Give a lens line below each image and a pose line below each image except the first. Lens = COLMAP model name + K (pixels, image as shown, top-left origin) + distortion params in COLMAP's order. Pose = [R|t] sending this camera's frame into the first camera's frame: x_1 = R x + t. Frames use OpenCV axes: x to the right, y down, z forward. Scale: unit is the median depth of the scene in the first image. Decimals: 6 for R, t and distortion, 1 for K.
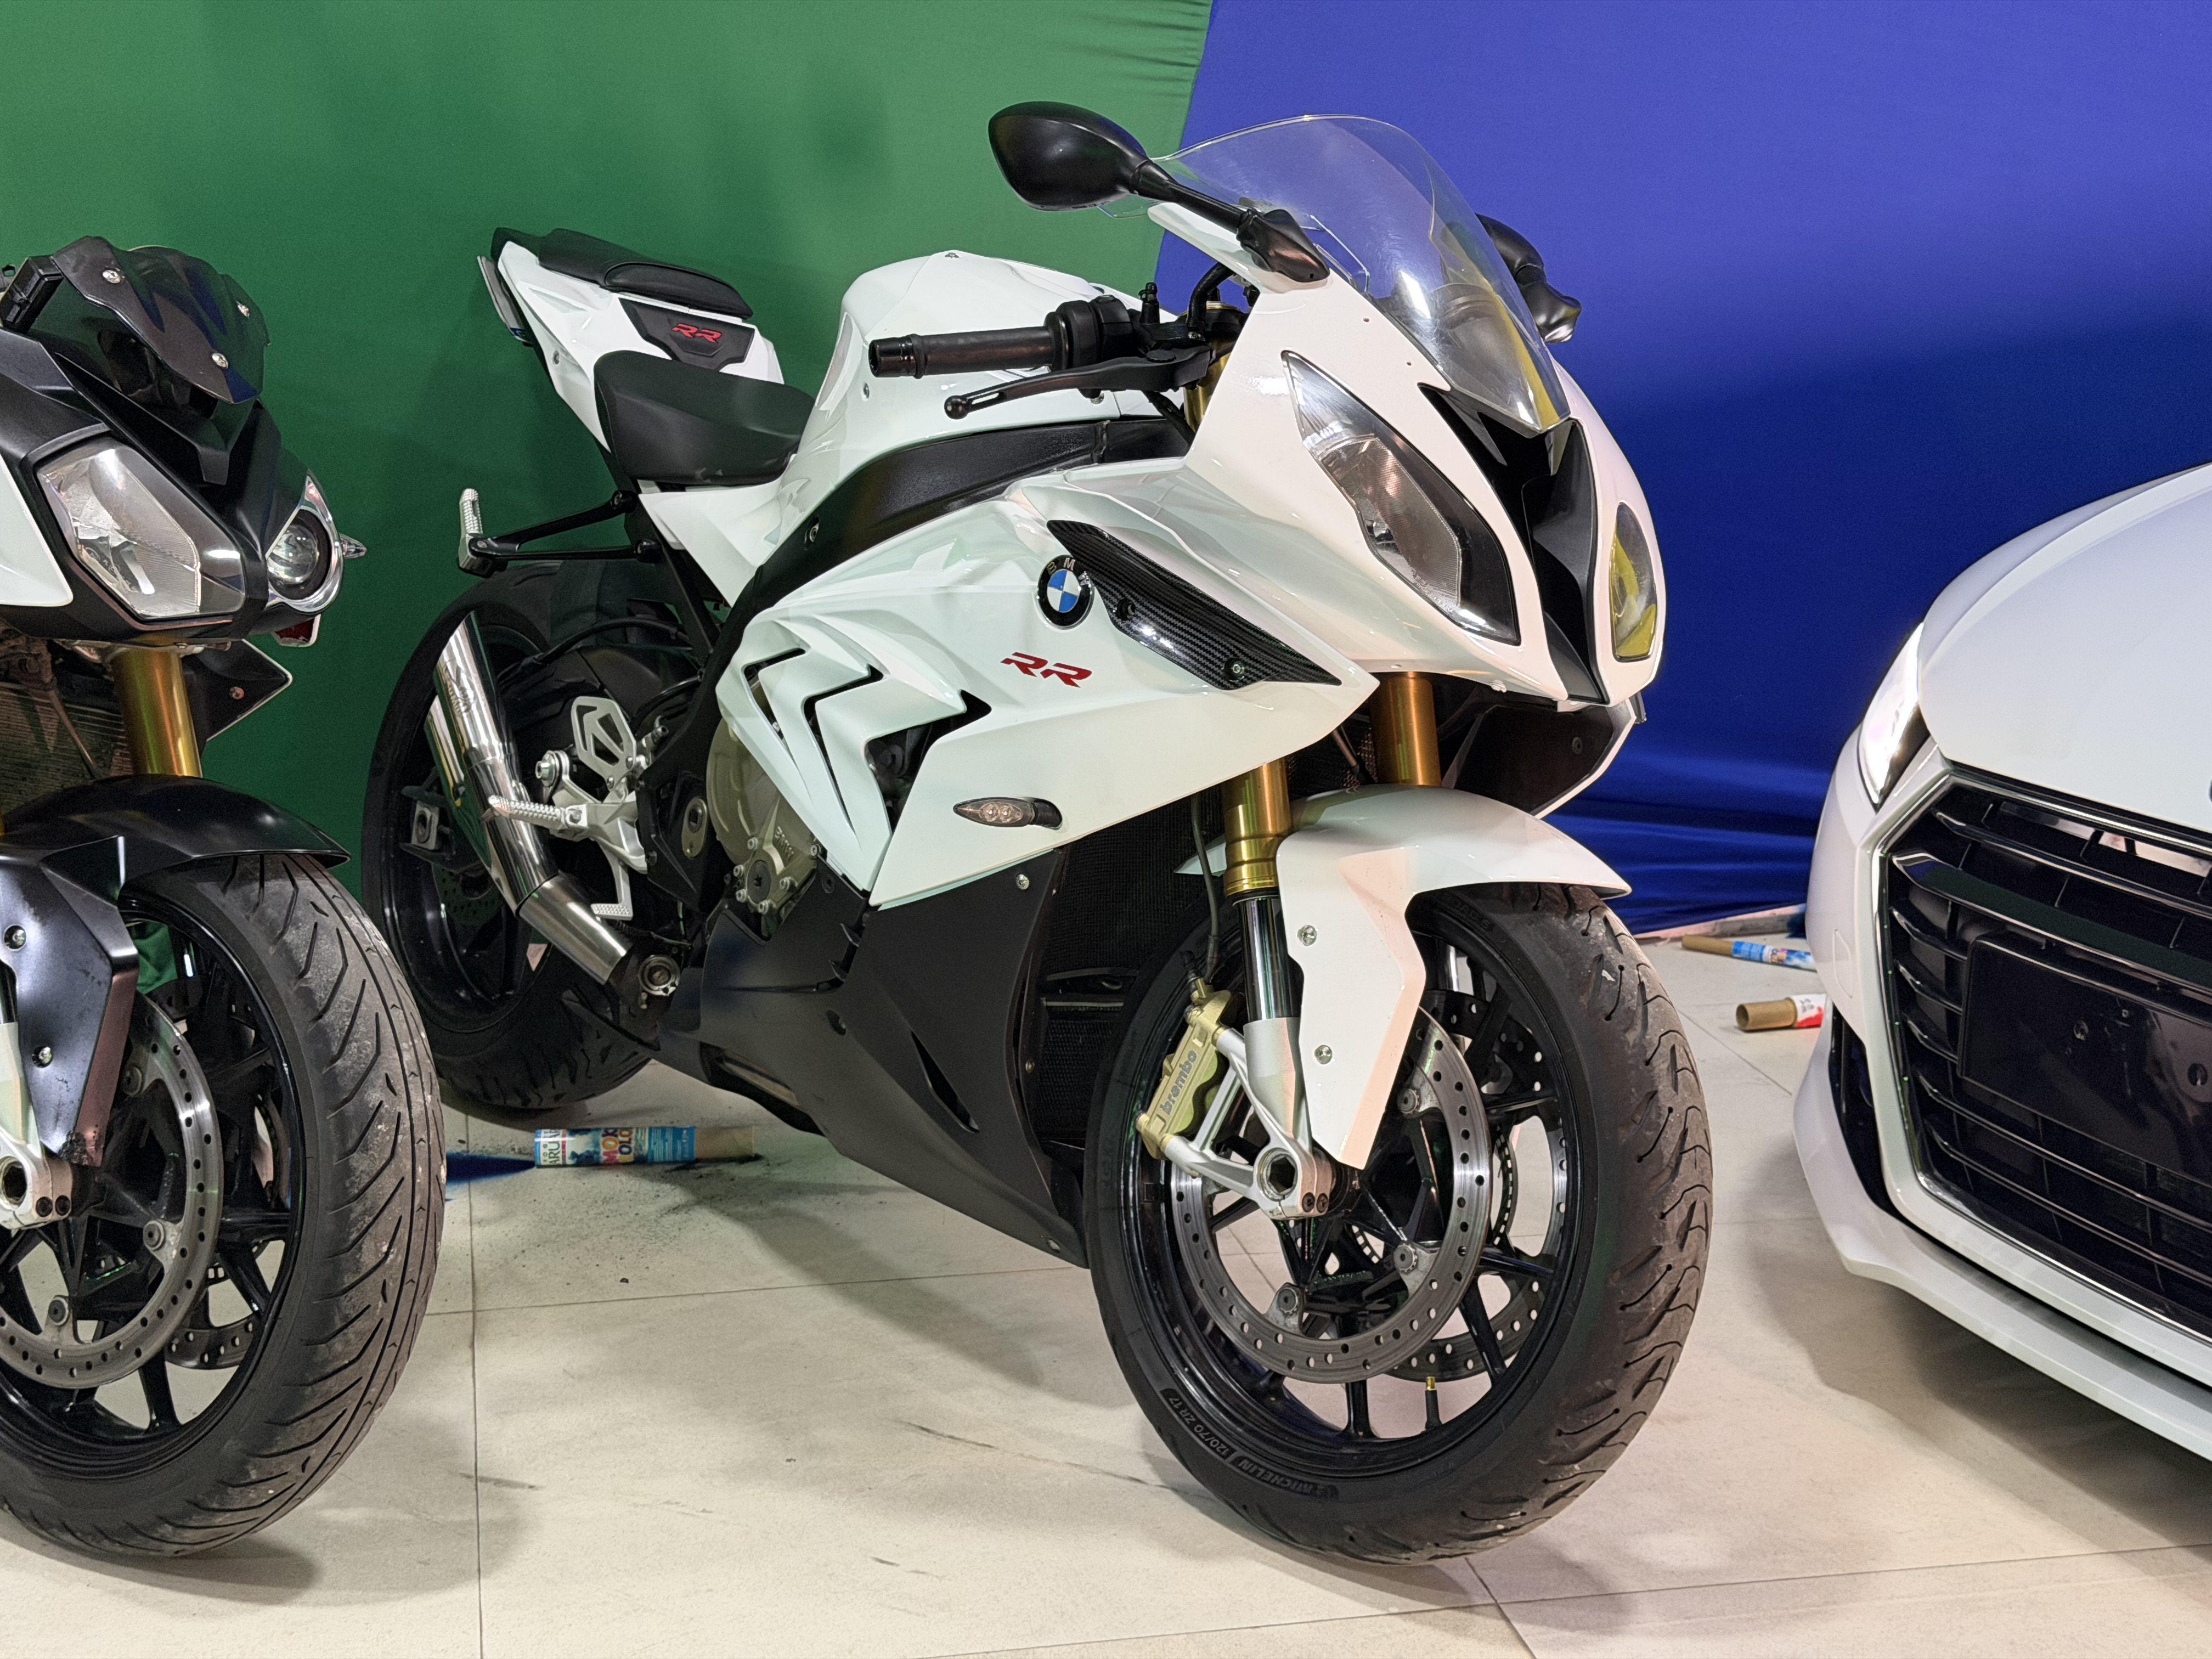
lens RADIAL K [[2967.4, 0, 1102.9], [0, 2967.4, 814.4], [0, 0, 1]] dist [0.128773, 0.000000]
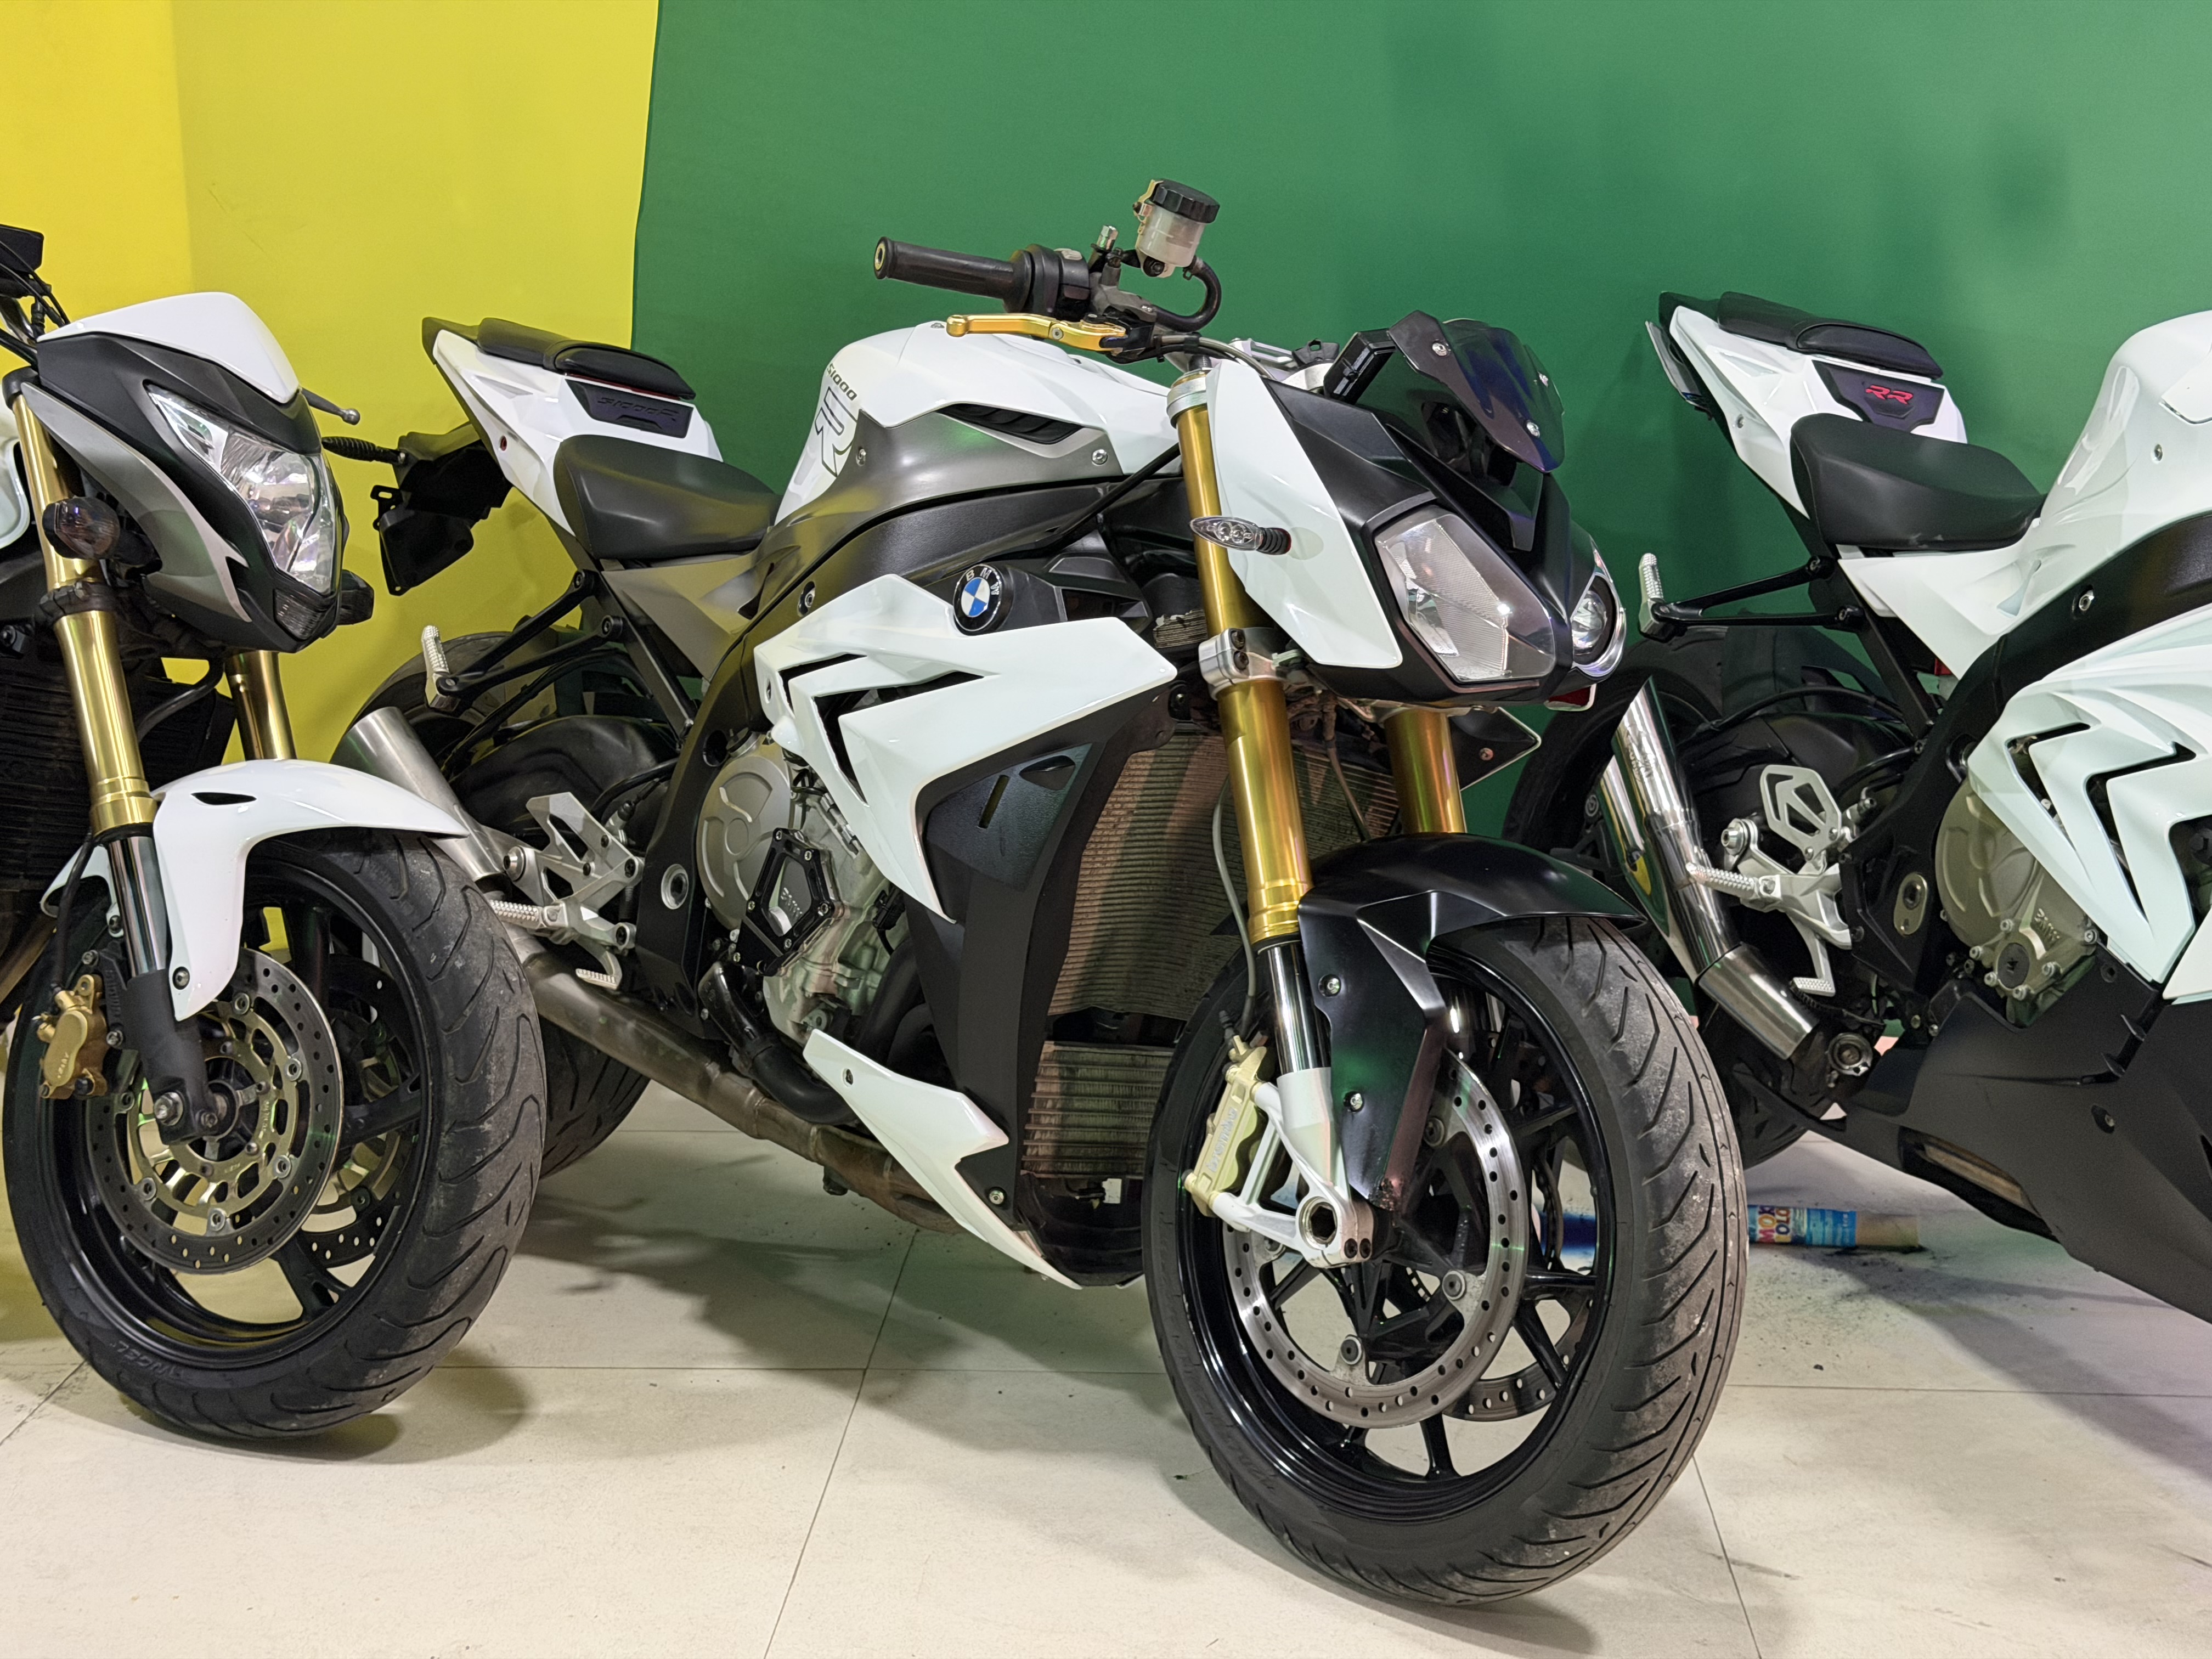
lens RADIAL K [[2967.4, 0, 1101.3], [0, 2967.4, 812.9], [0, 0, 1]] dist [0.128773, 0.000000]
pose [[0.969189, 0.034886, -0.243835, -0.173228], [-0.039787, 0.999093, -0.015199, 0.000061], [0.243084, 0.024432, 0.969698, -0.009441]]
